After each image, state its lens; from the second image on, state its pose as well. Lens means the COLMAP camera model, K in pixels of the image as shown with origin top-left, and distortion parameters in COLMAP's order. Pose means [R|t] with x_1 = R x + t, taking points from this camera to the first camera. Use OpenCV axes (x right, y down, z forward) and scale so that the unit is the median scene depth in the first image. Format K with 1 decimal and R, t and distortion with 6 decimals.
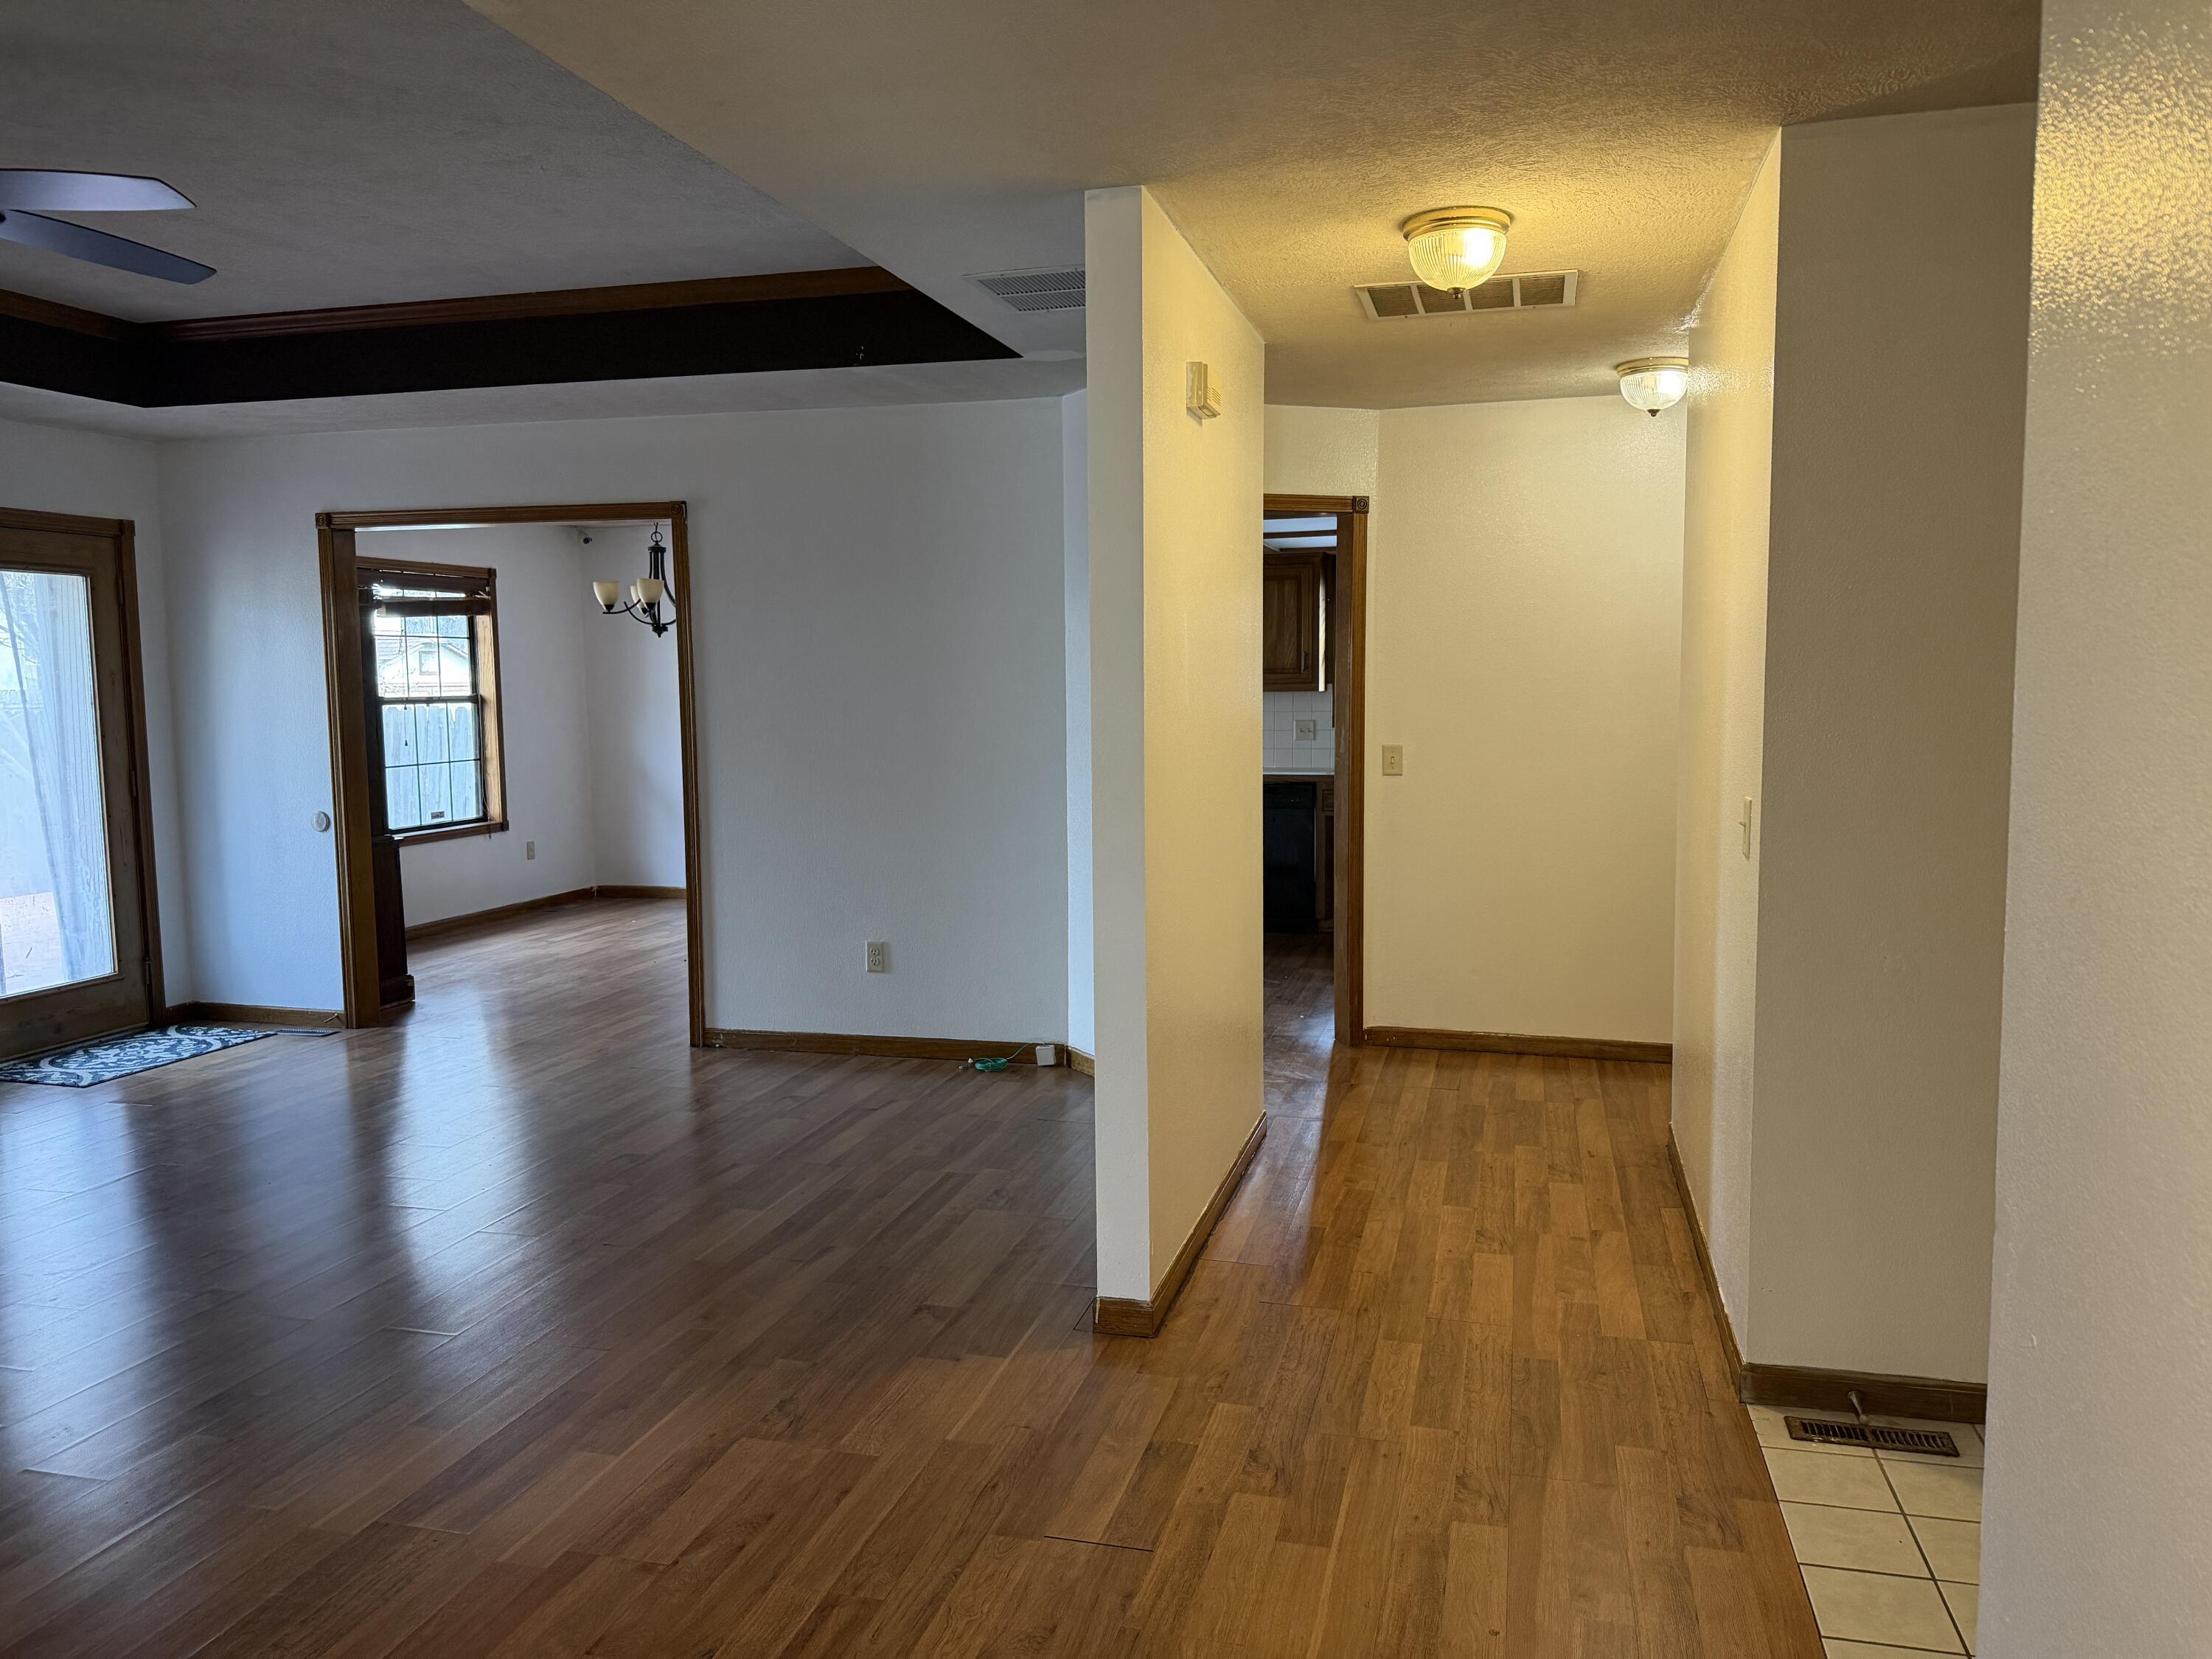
lens RADIAL K [[1551.4, 0, 1113.7], [0, 1551.4, 823.1], [0, 0, 1]] dist [0.052644, -0.027631]
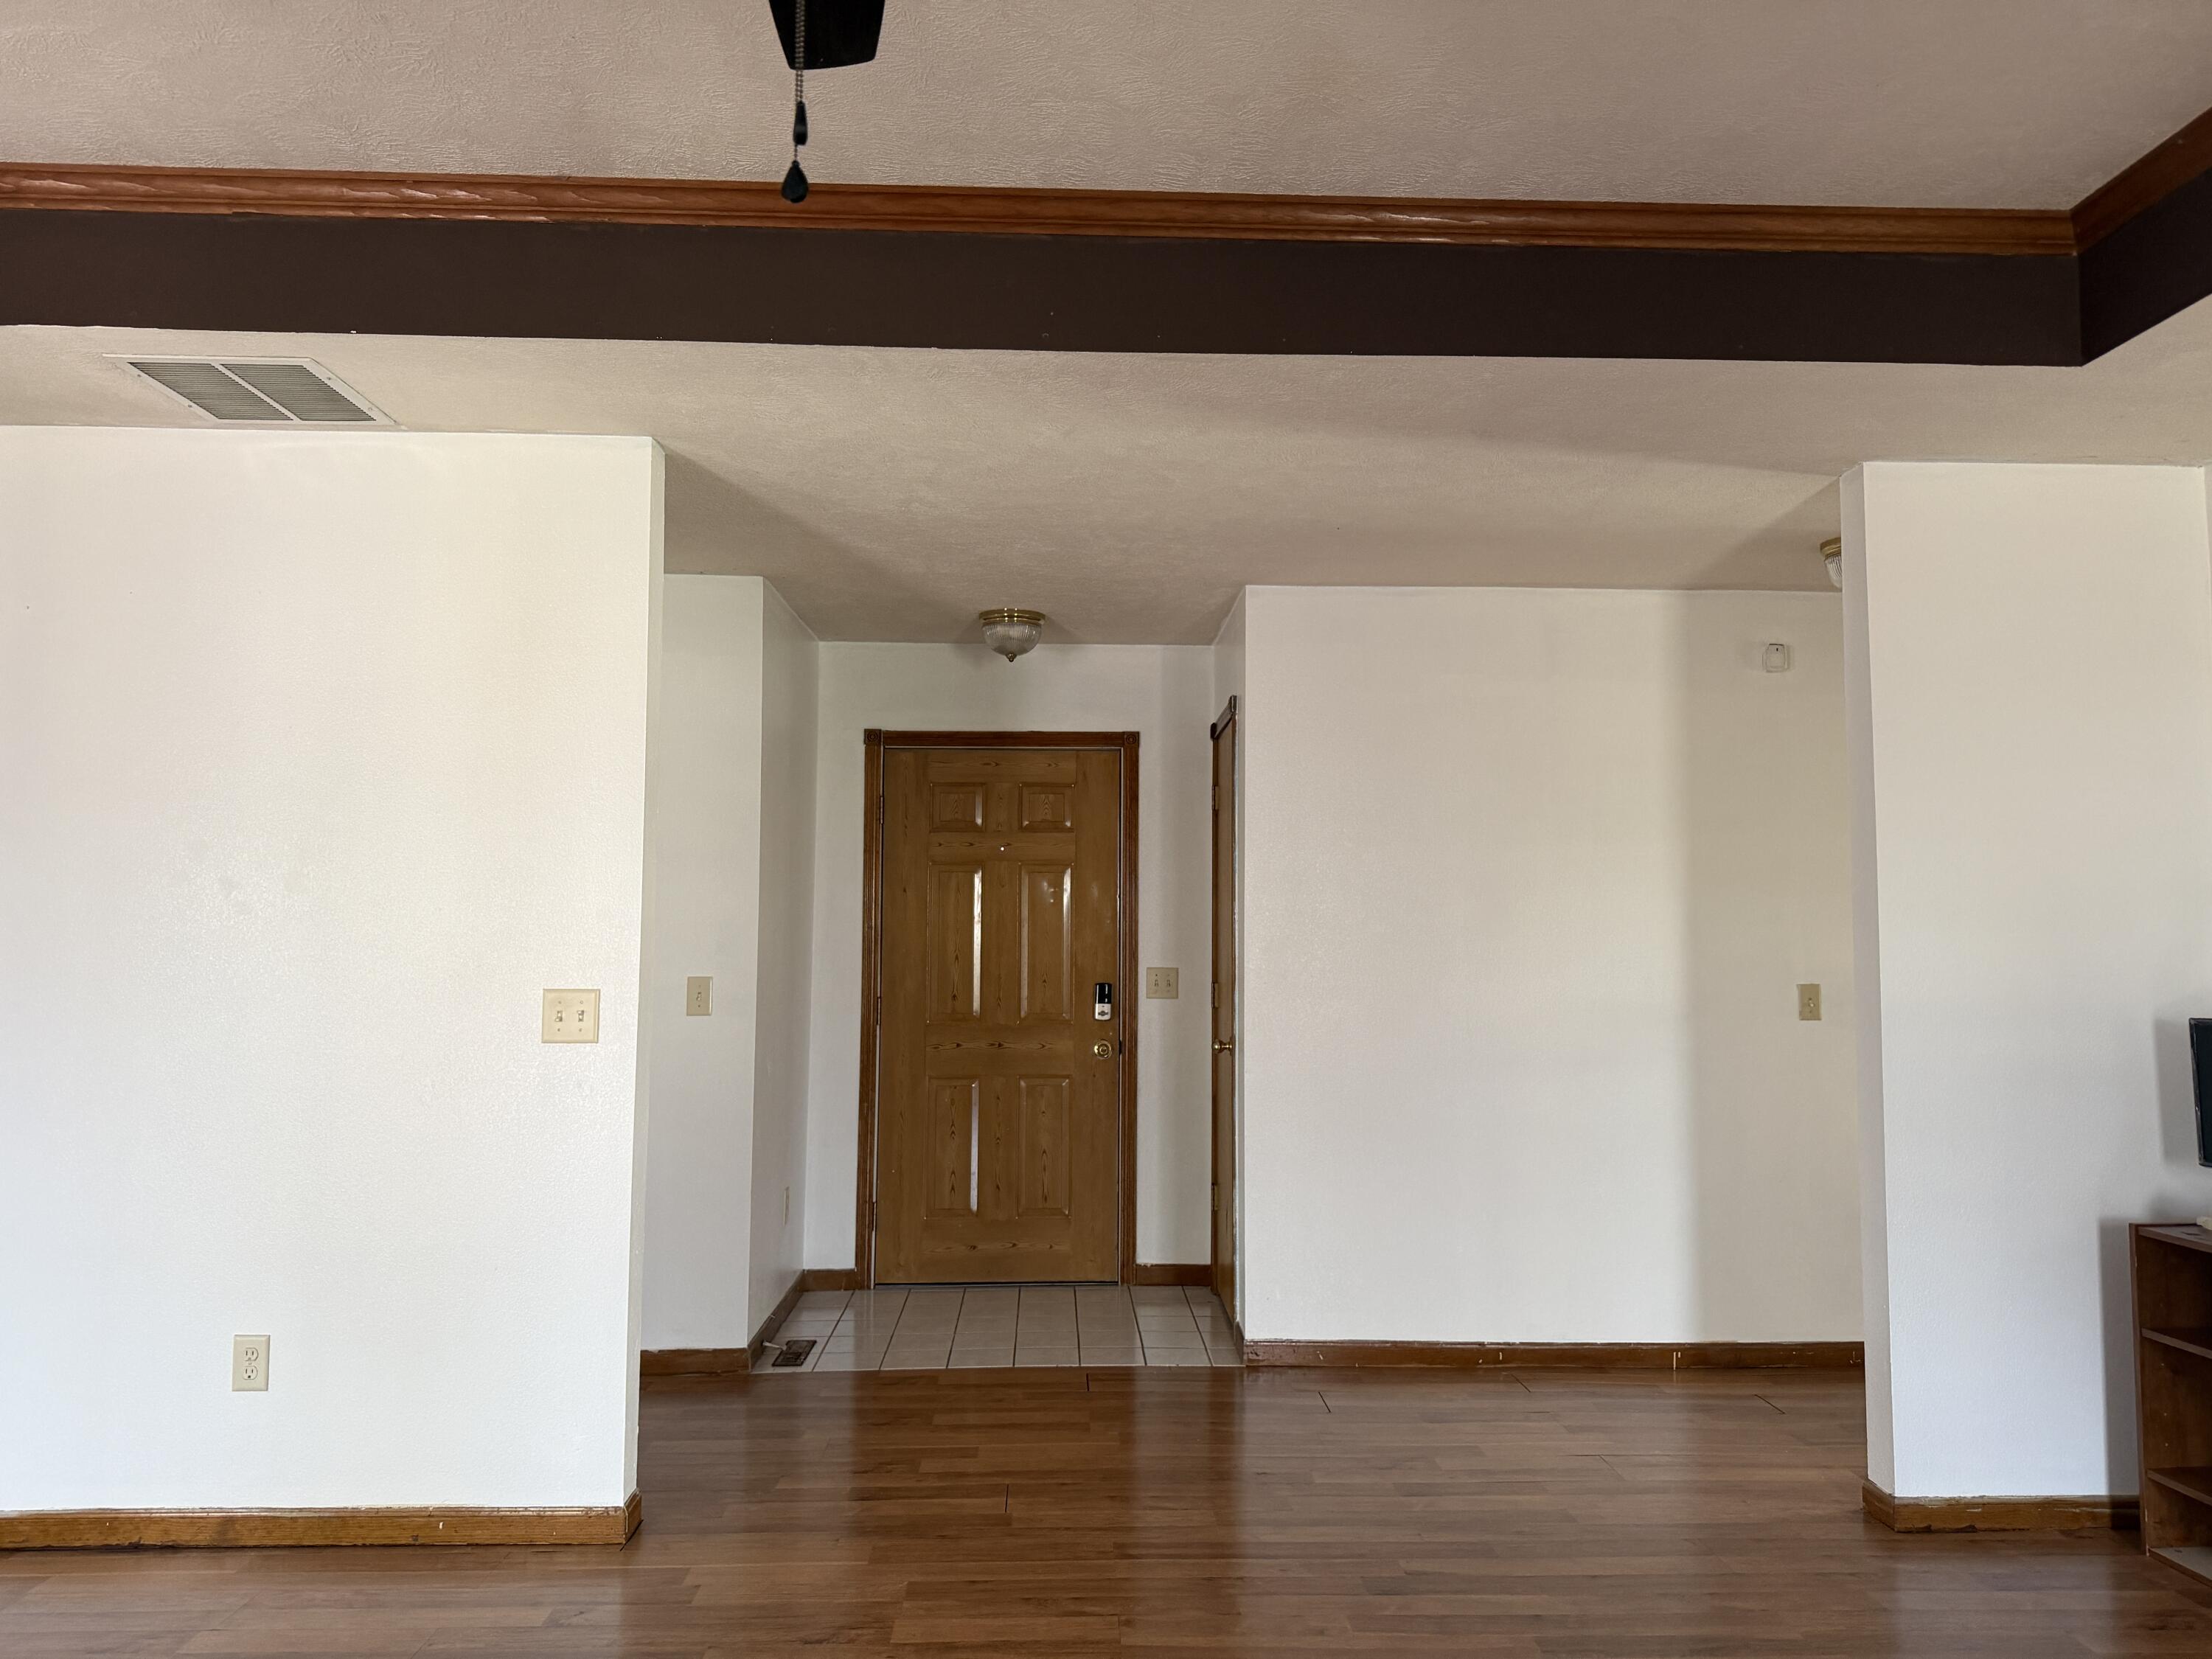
lens RADIAL K [[1551.4, 0, 1102.7], [0, 1551.4, 841.5], [0, 0, 1]] dist [0.052644, -0.027631]
pose [[-0.285833, 0.070614, 0.955674, -0.615499], [0.088009, 0.995001, -0.047198, -0.021825], [-0.954230, 0.070617, -0.290618, 0.558764]]
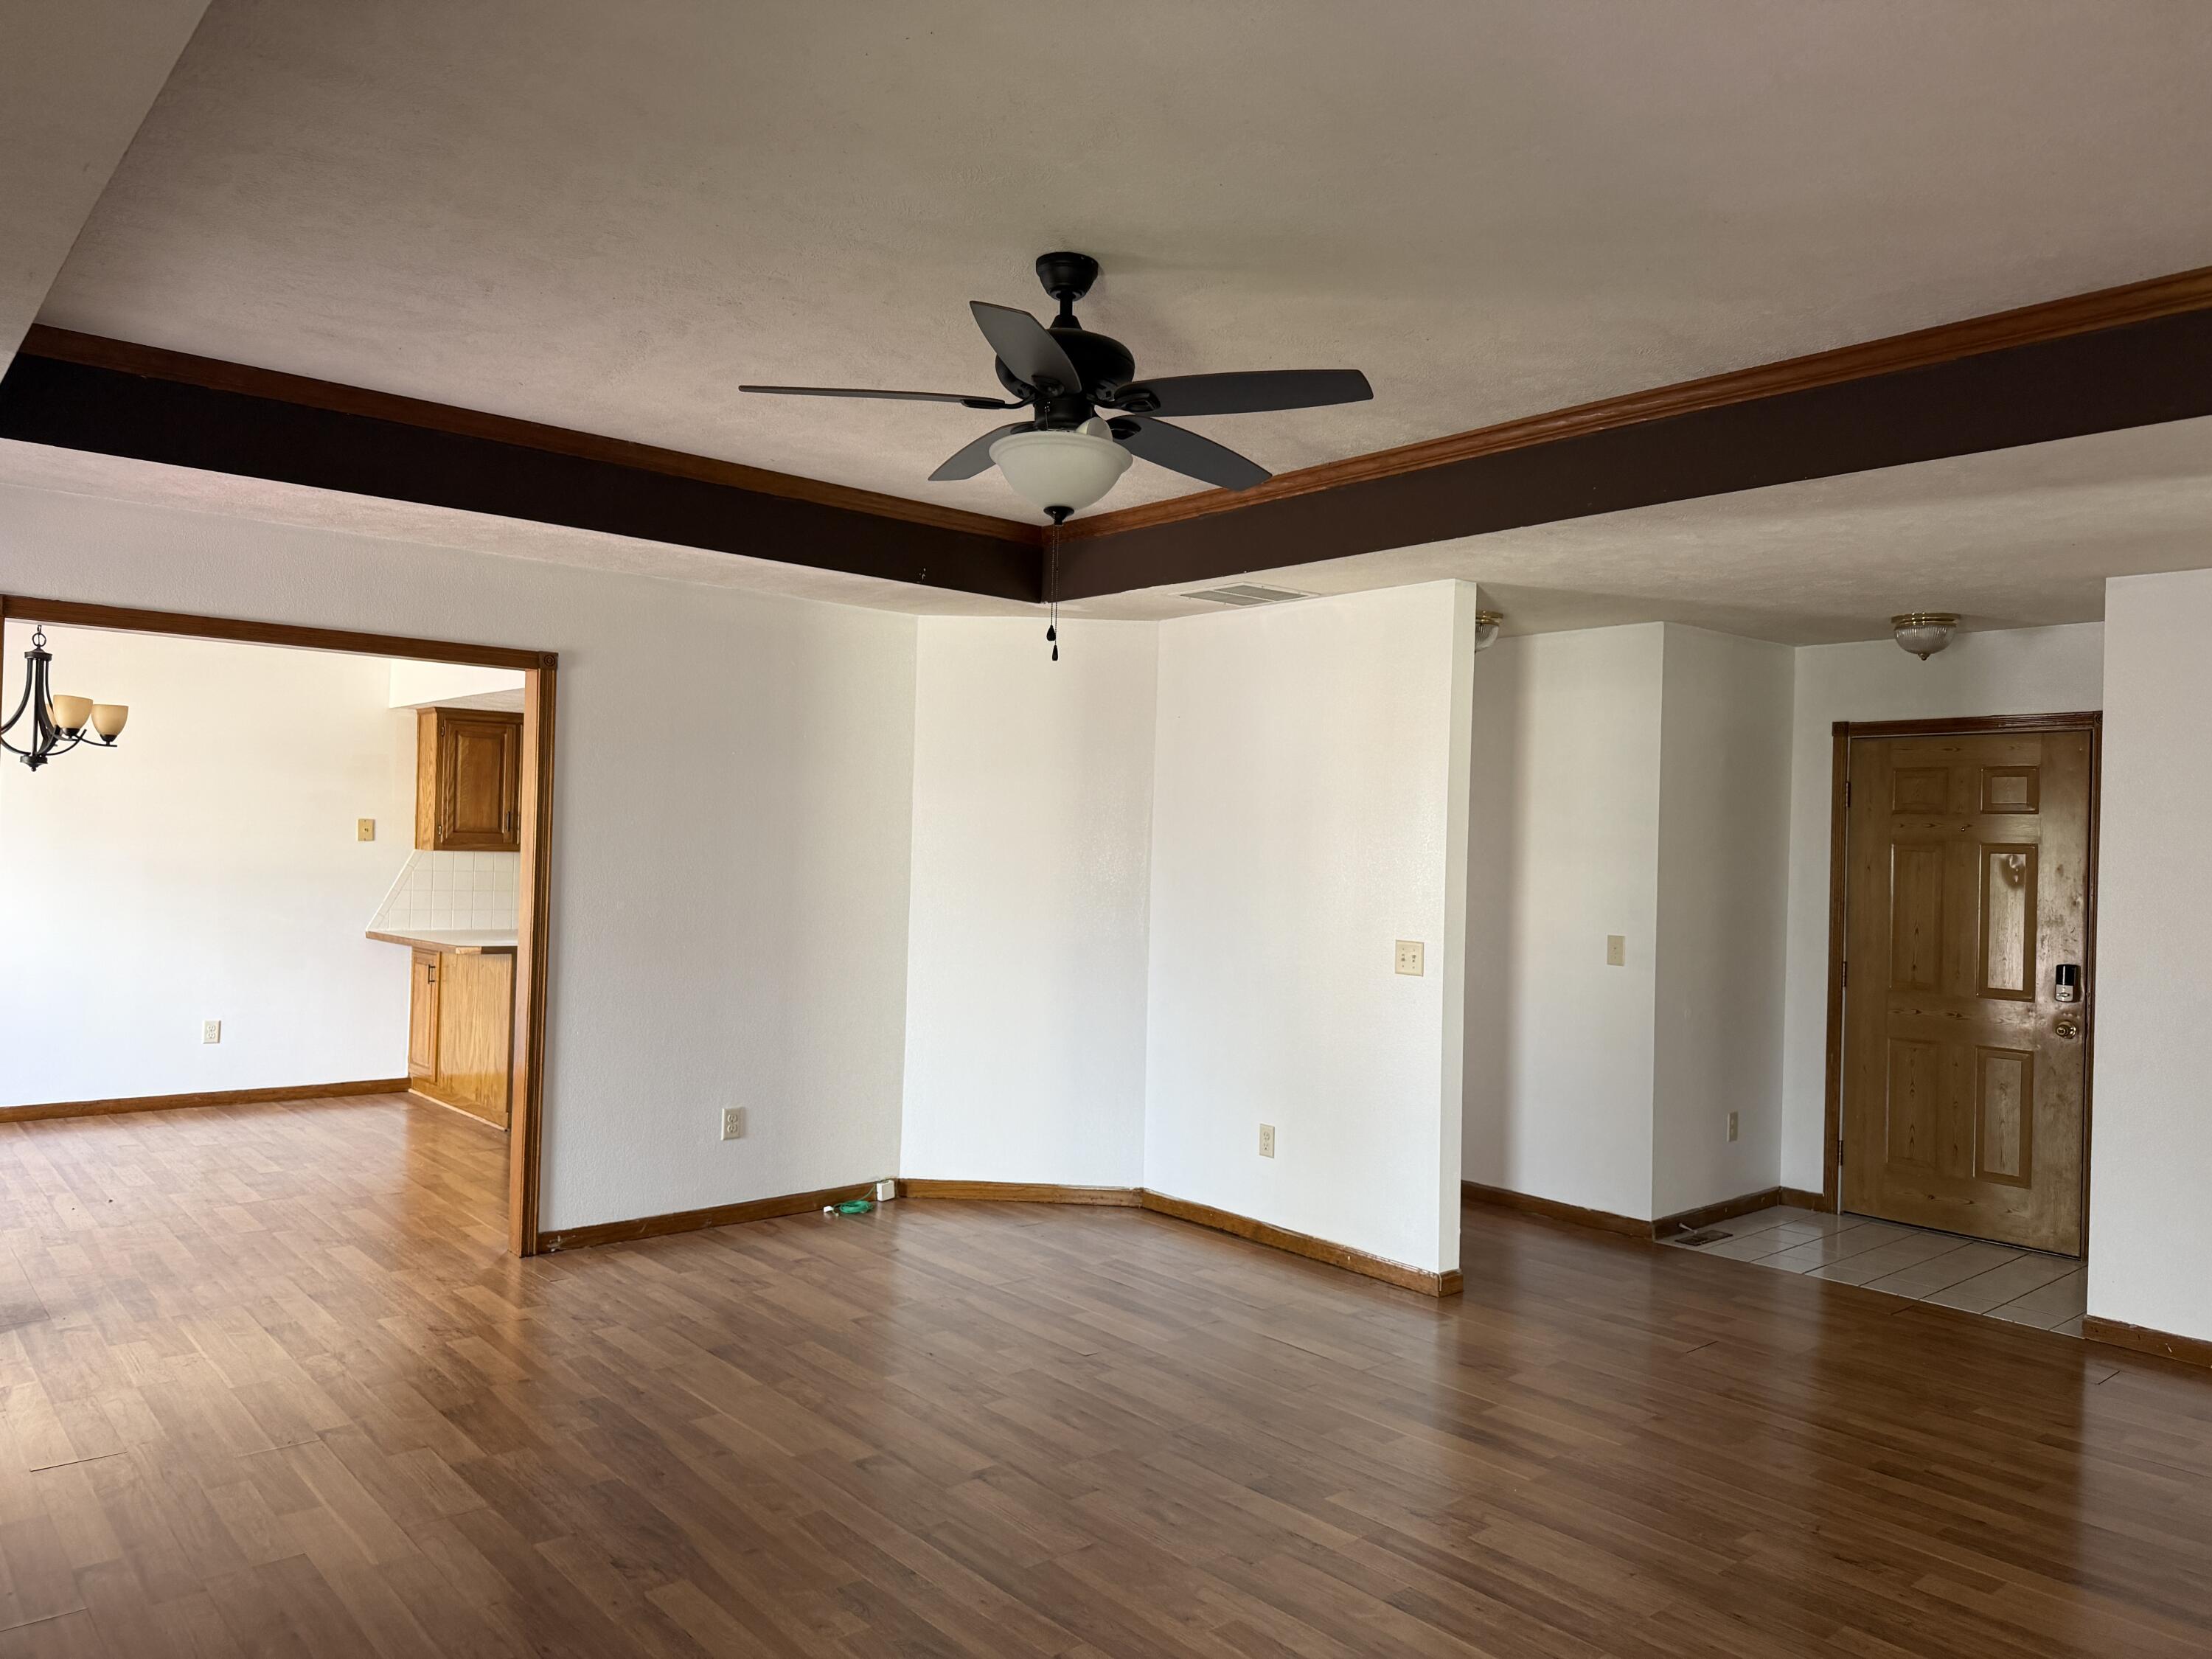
lens RADIAL K [[1551.4, 0, 1112.1], [0, 1551.4, 830.1], [0, 0, 1]] dist [0.052644, -0.027631]
pose [[0.564590, 0.032398, 0.824736, -0.845662], [0.045747, 0.996465, -0.070461, -0.020838], [-0.824103, 0.077511, 0.561112, 0.213268]]
